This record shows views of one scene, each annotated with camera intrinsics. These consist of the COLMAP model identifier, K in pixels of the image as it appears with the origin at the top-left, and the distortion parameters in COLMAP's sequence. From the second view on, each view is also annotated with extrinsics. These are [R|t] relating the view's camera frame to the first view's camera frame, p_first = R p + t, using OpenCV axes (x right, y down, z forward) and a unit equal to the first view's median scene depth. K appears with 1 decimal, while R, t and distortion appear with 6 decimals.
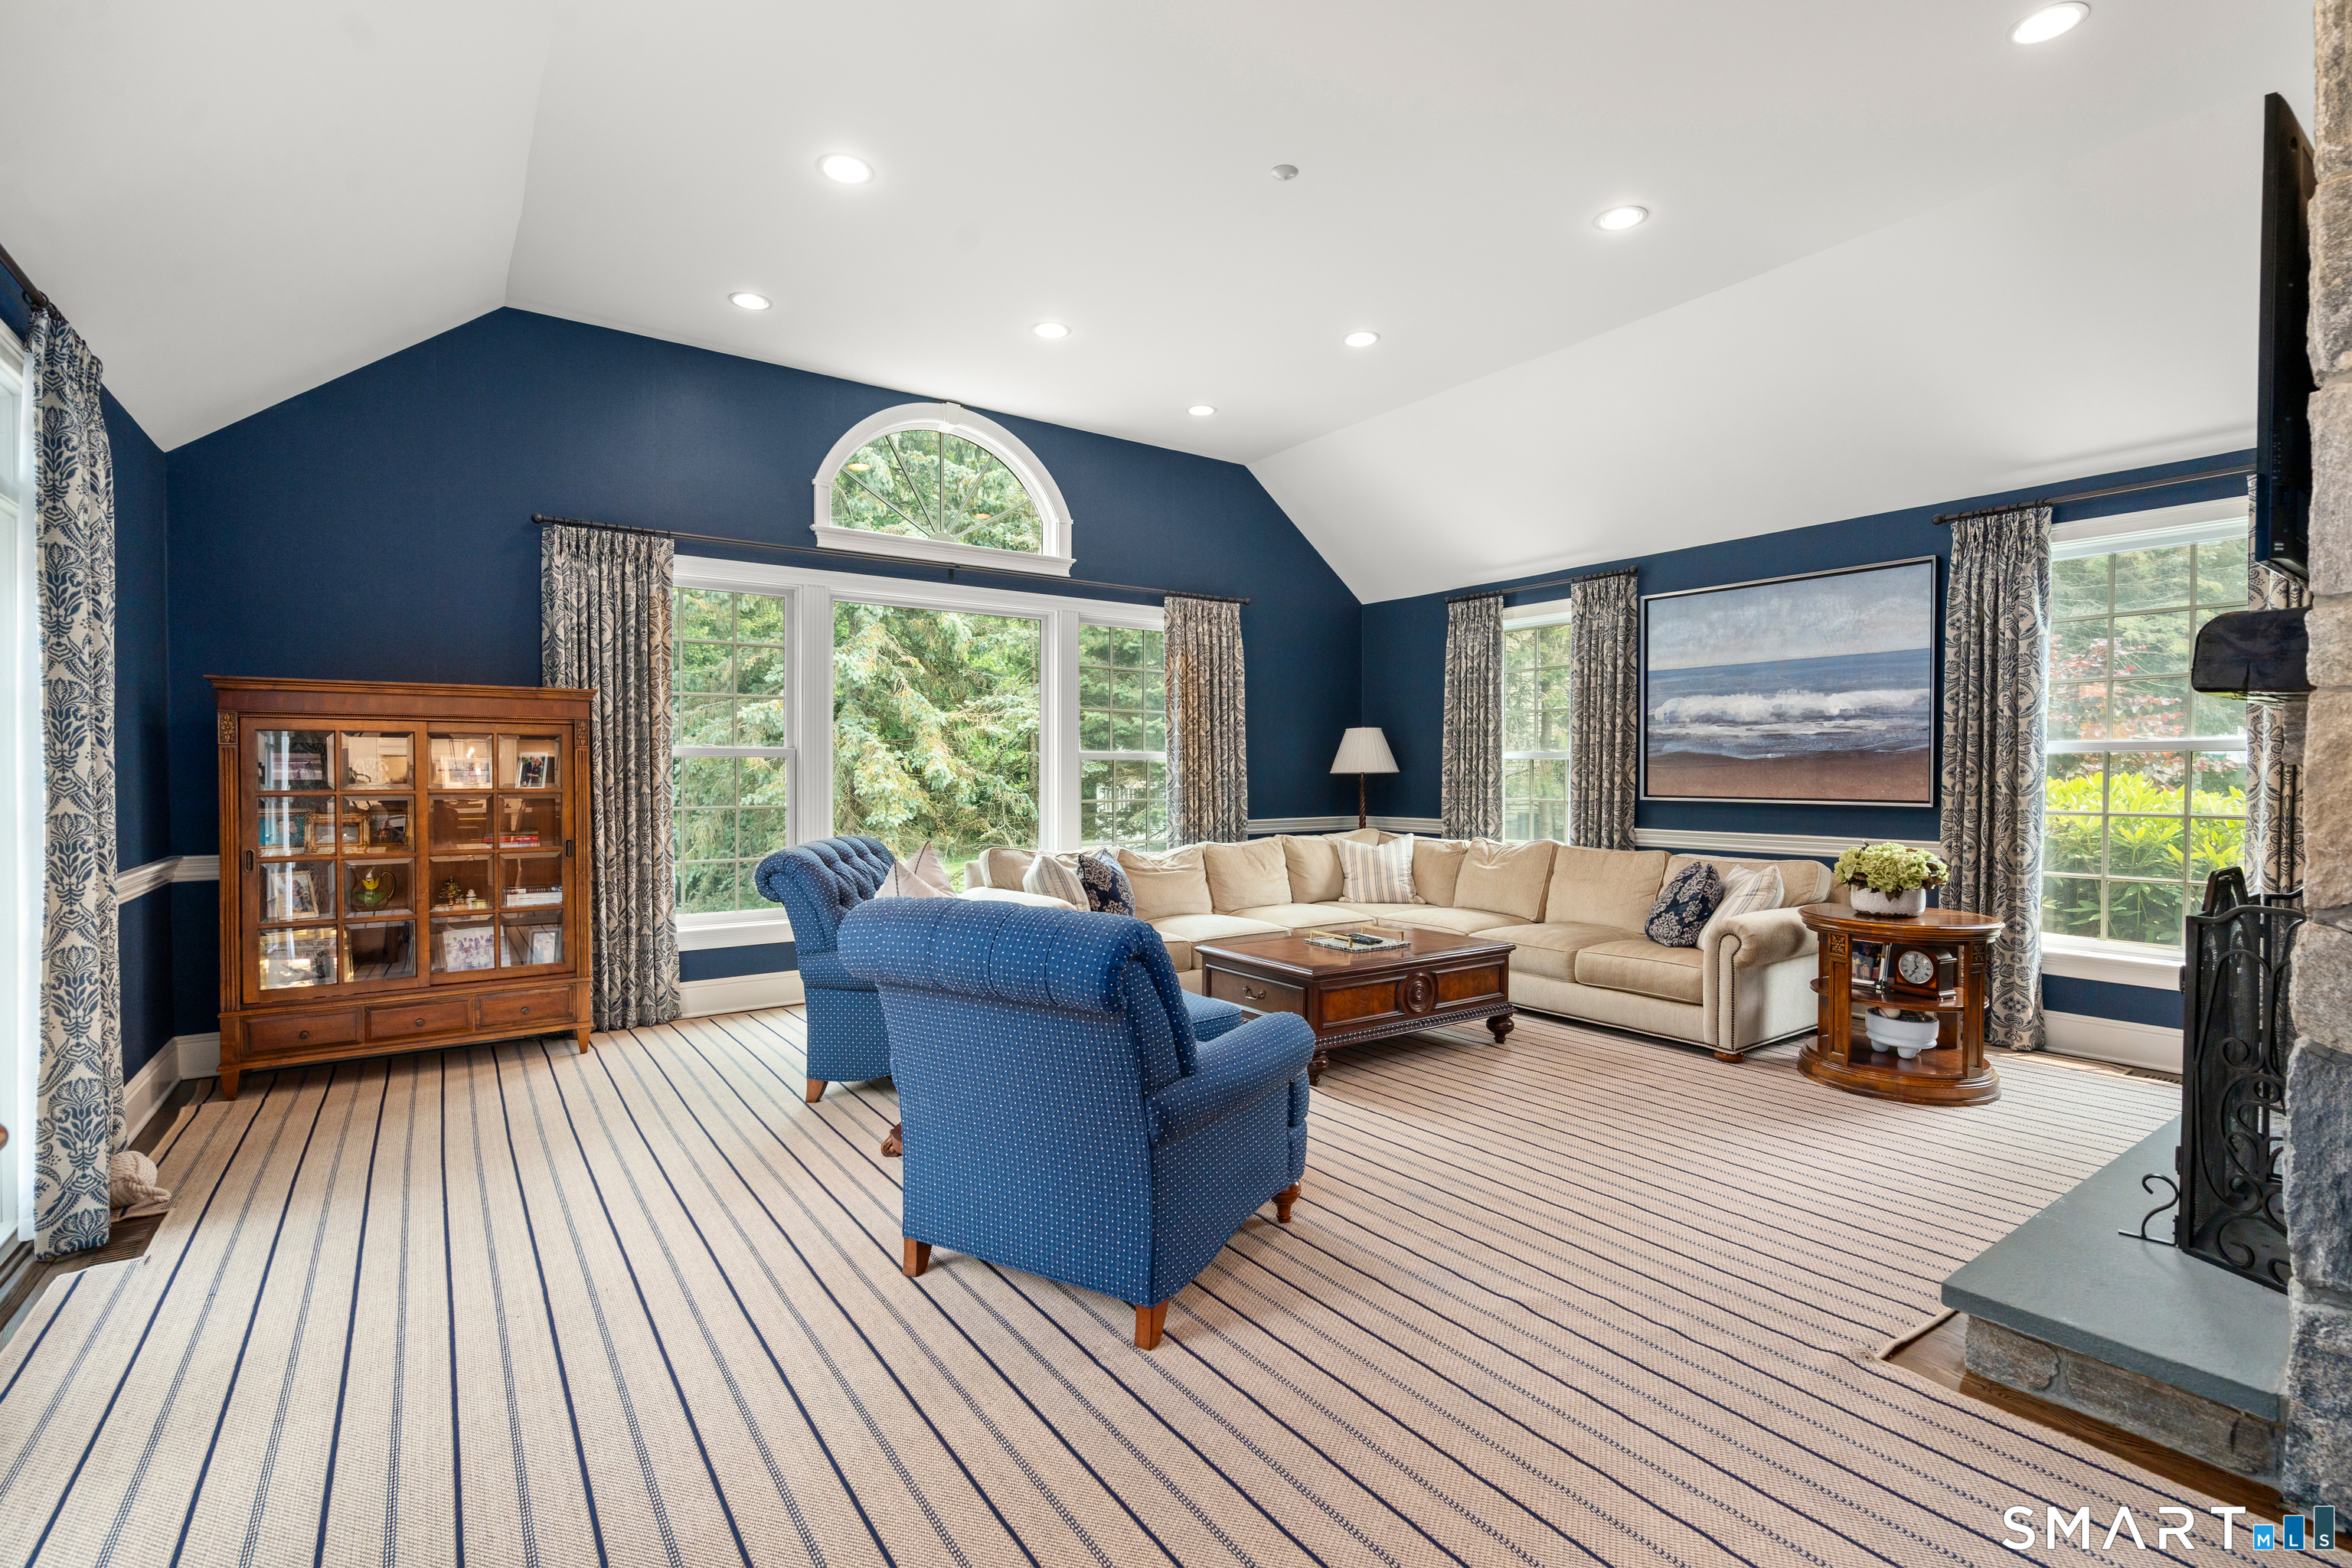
lens RADIAL K [[1066.6, 0, 1180.2], [0, 1066.6, 783.1], [0, 0, 1]] dist [-0.004444, 0.002094]
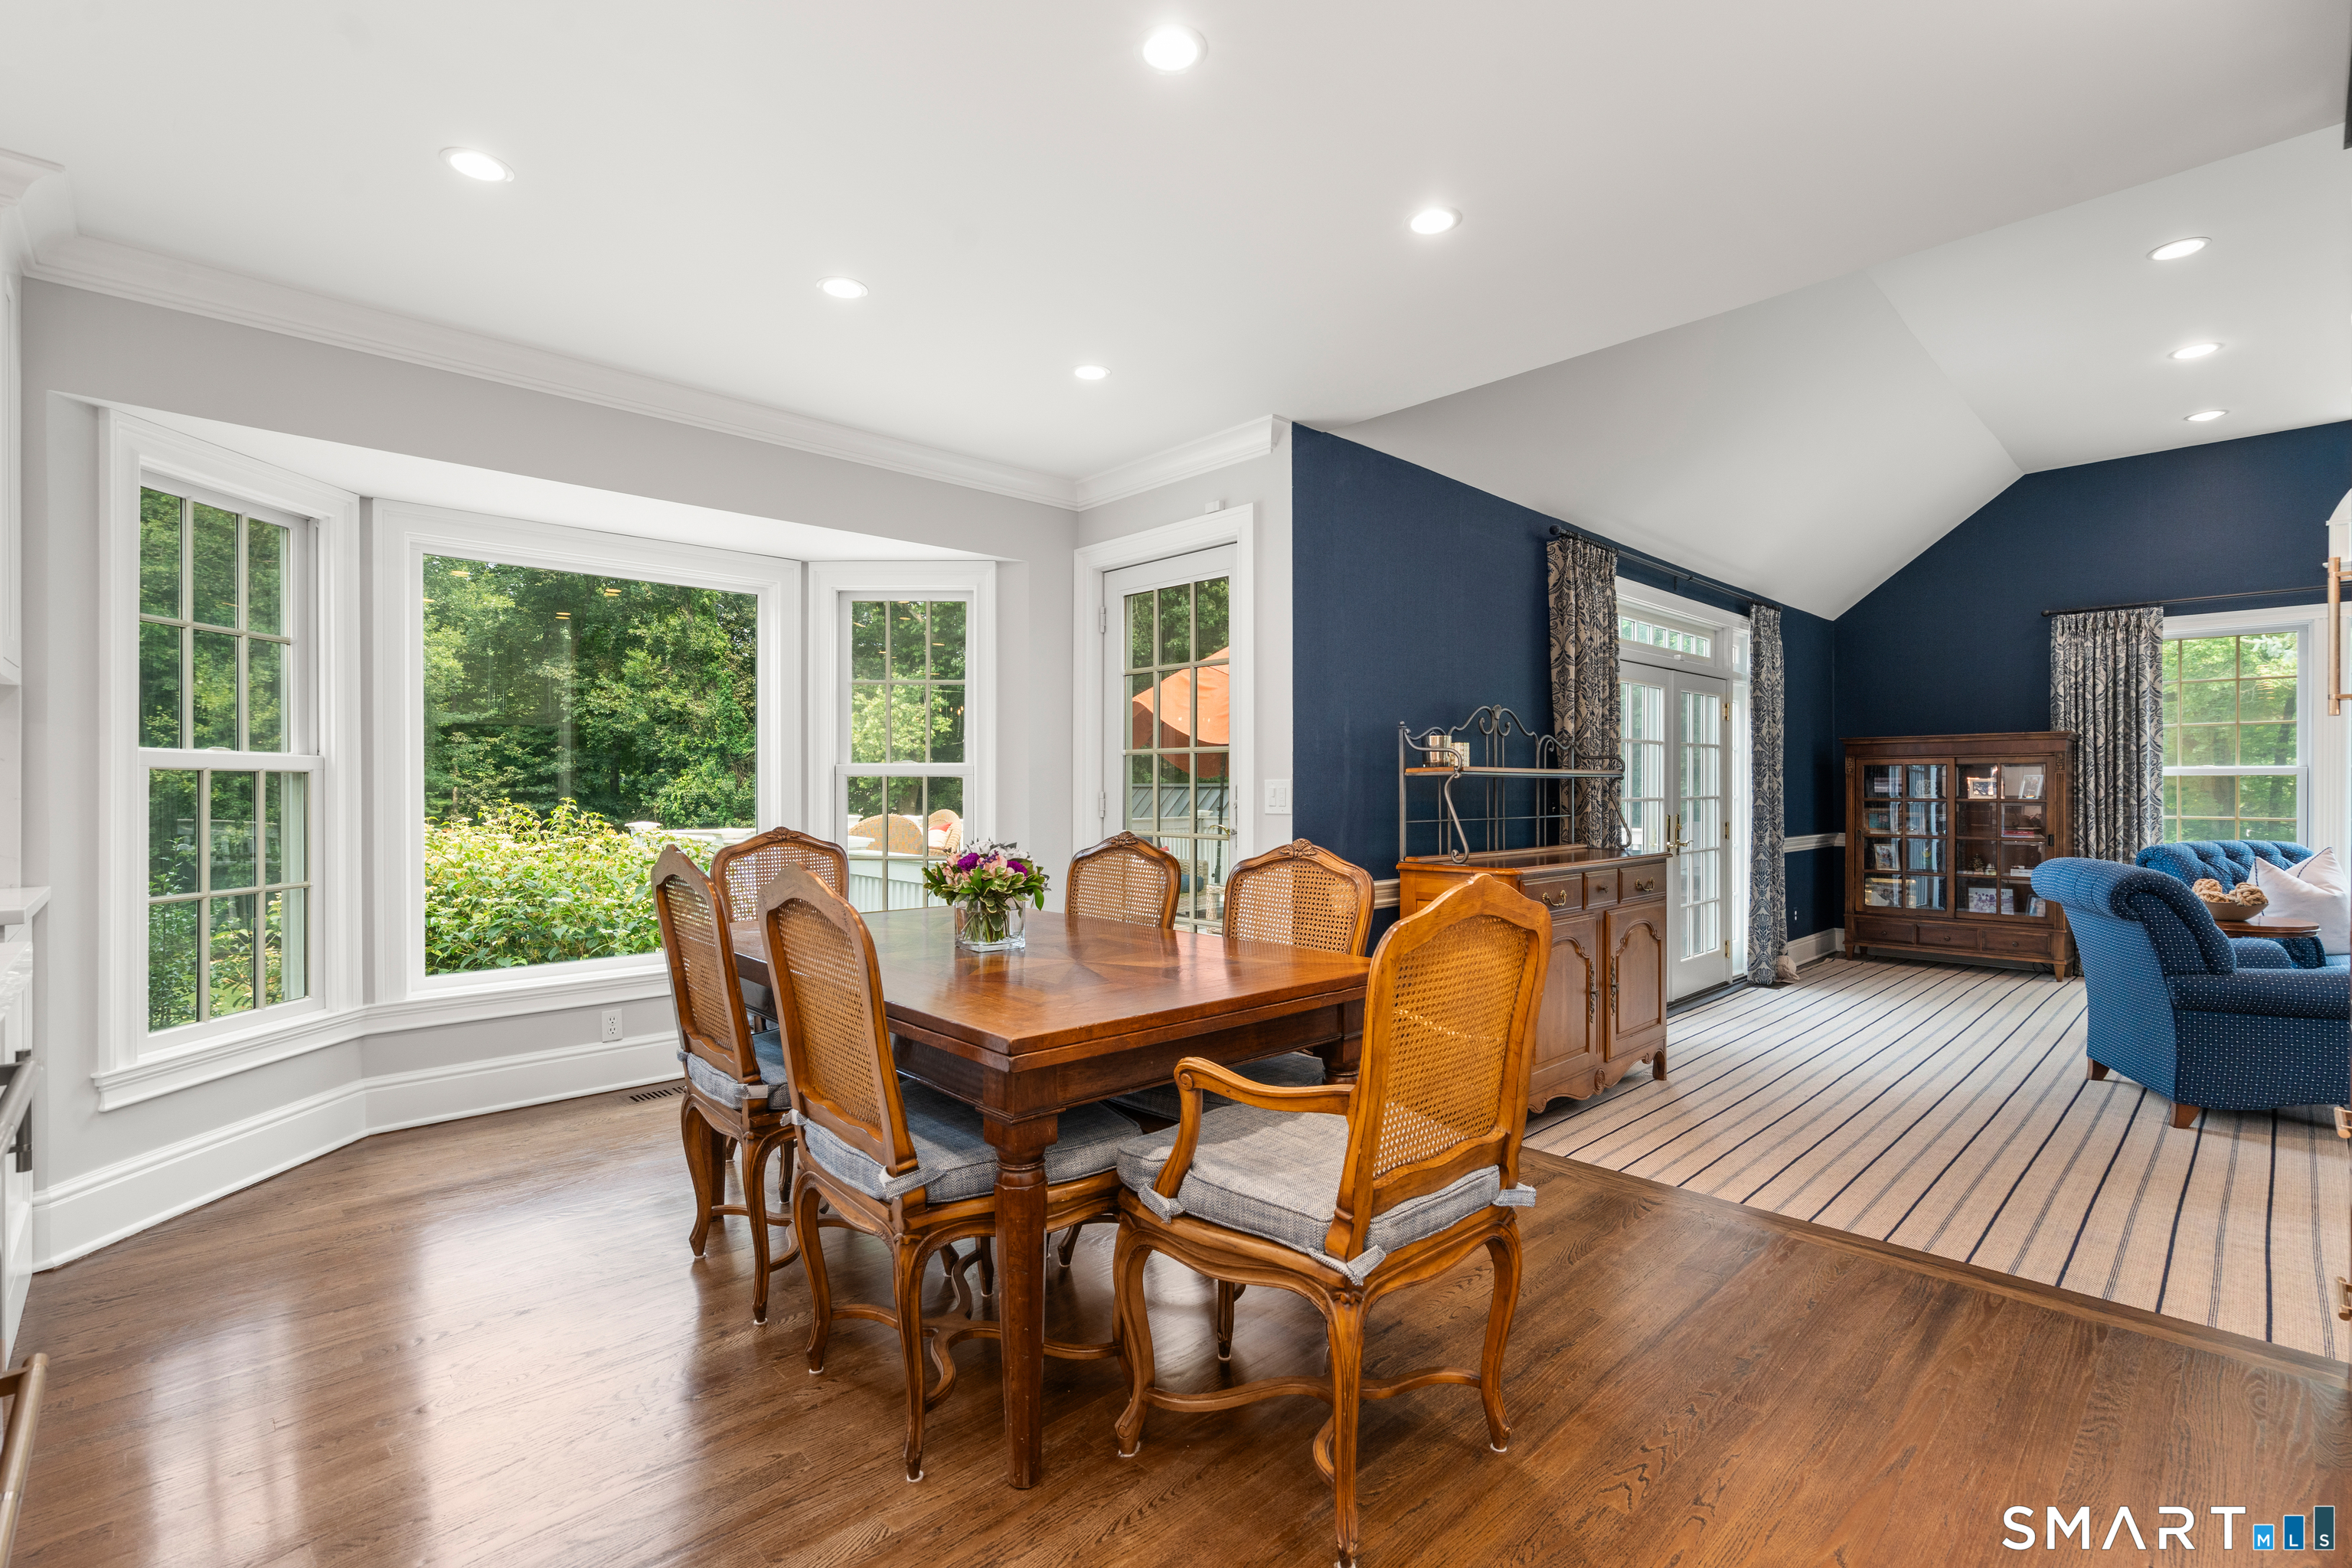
lens RADIAL K [[1066.6, 0, 1174.6], [0, 1066.6, 785.2], [0, 0, 1]] dist [-0.004444, 0.002094]
pose [[0.153734, -0.001765, -0.988111, 0.617046], [-0.012041, 0.999921, -0.003660, 0.004891], [0.988039, 0.012460, 0.153700, -0.373716]]
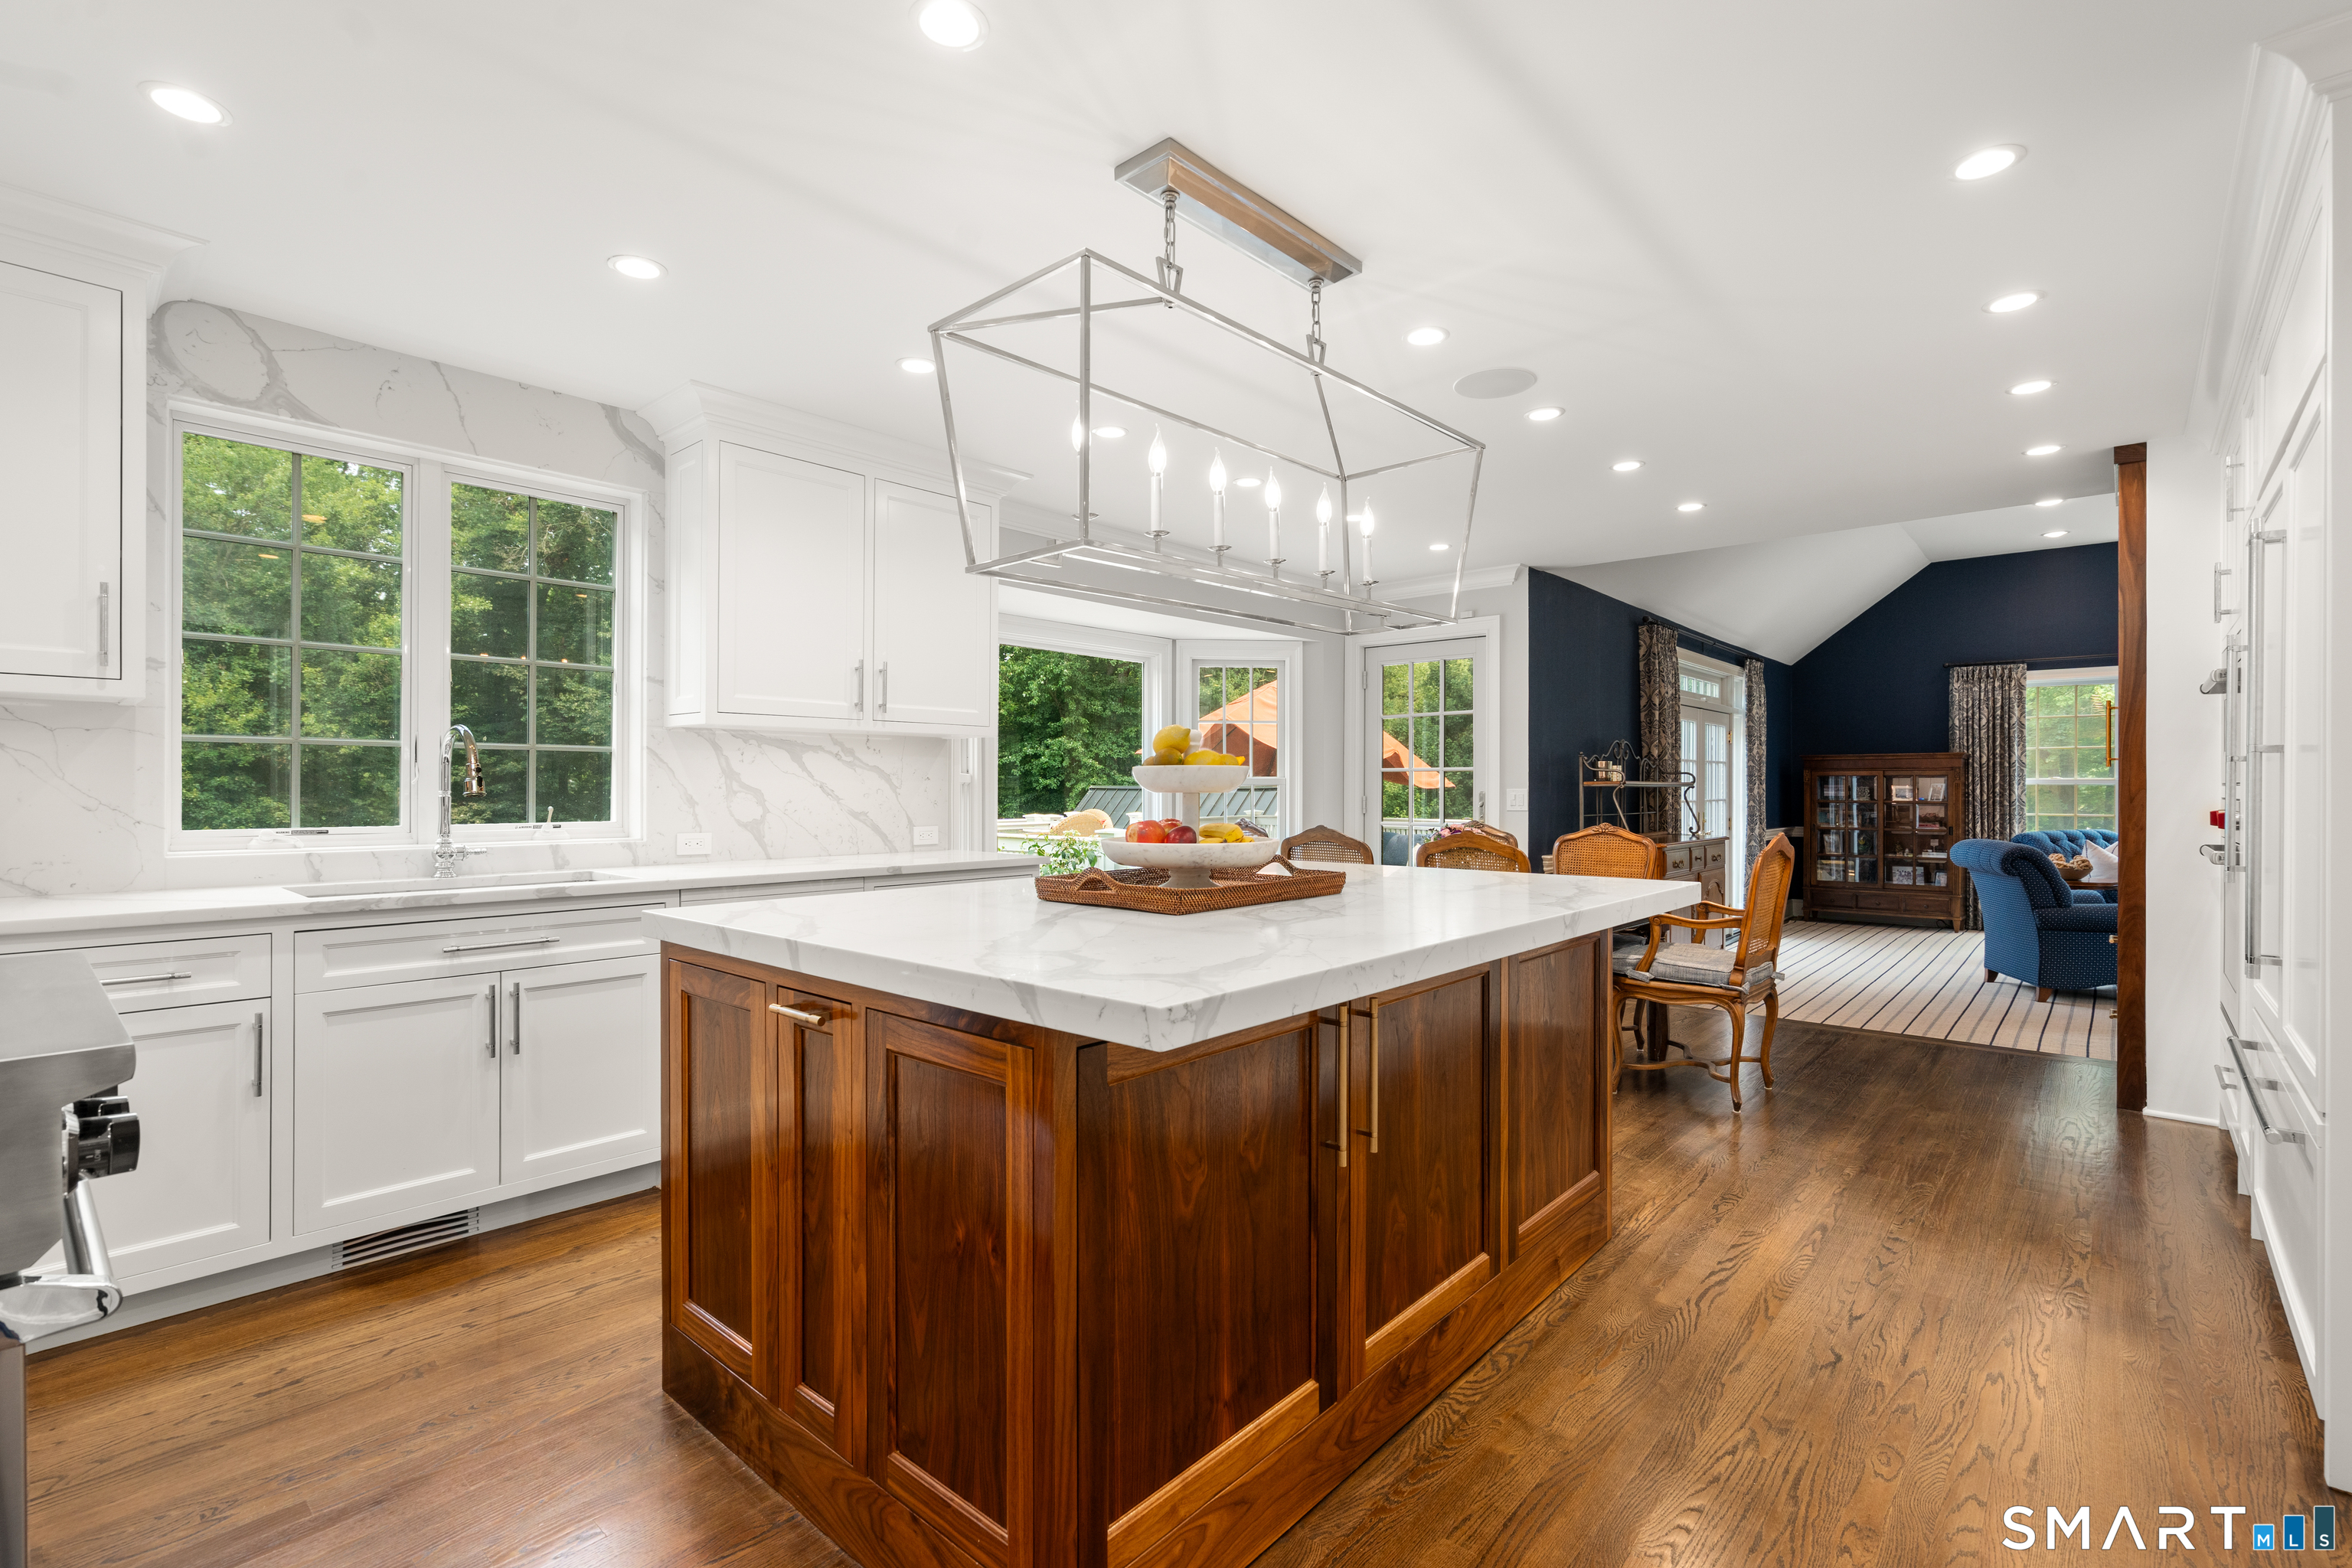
lens RADIAL K [[1066.6, 0, 1178.0], [0, 1066.6, 790.0], [0, 0, 1]] dist [-0.004444, 0.002094]
pose [[0.235533, 0.000167, -0.971866, 0.943237], [-0.012206, 0.999922, -0.002787, 0.006298], [0.971790, 0.012519, 0.235517, -0.815963]]
